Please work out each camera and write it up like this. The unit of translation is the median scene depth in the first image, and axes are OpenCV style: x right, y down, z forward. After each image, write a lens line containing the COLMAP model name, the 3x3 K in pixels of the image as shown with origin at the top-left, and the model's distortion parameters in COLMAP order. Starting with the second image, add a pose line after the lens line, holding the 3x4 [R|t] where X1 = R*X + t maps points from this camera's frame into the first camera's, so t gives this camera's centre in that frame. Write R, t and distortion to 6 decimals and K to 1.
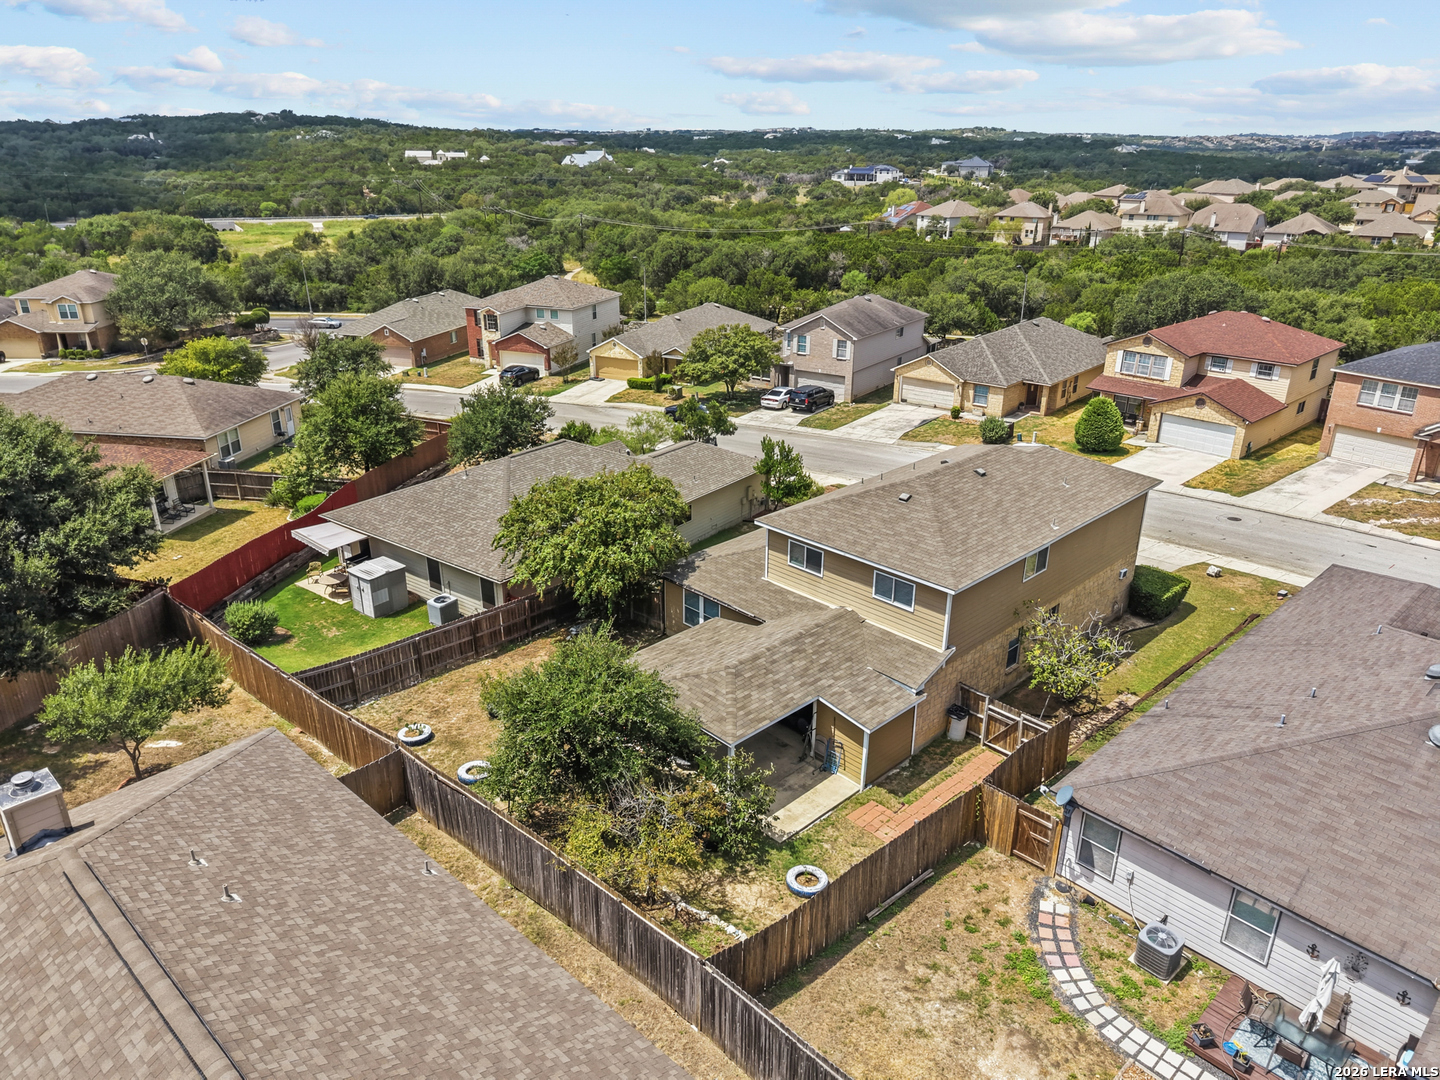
lens RADIAL K [[966.0, 0, 720.0], [0, 966.0, 540.0], [0, 0, 1]] dist [0.033628, -0.022055]
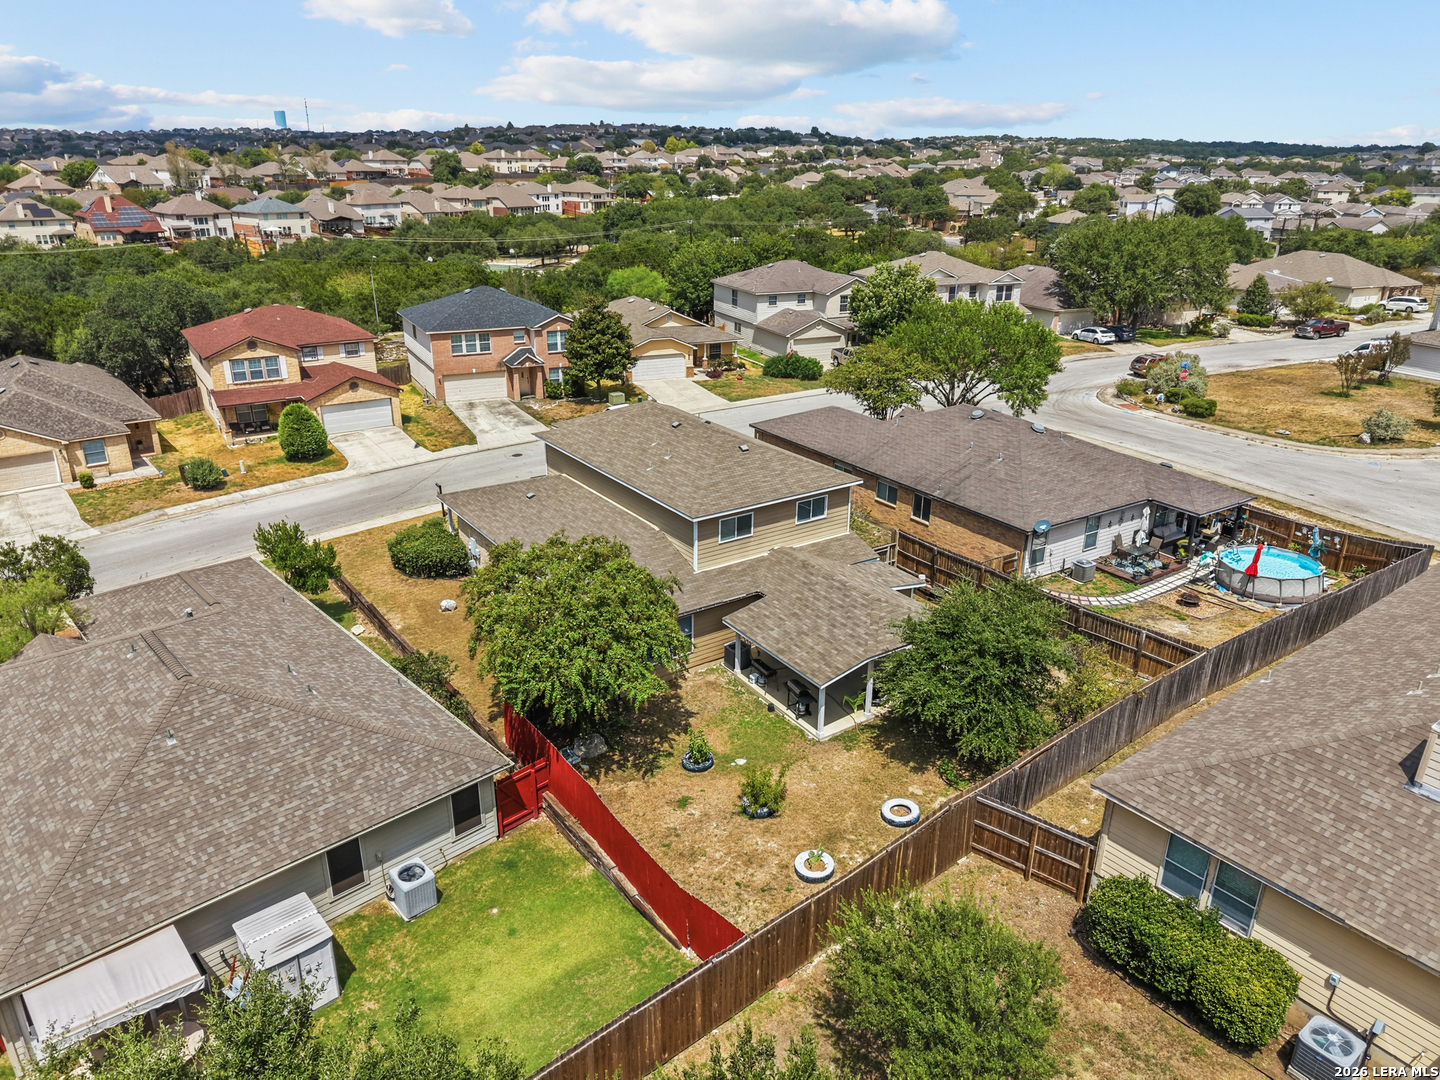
lens RADIAL K [[966.0, 0, 720.0], [0, 966.0, 540.0], [0, 0, 1]] dist [0.033628, -0.022055]
pose [[0.173180, -0.364745, 0.914861, -0.524756], [0.363476, 0.886993, 0.284830, -0.163618], [-0.915366, 0.283203, 0.286185, 0.408126]]
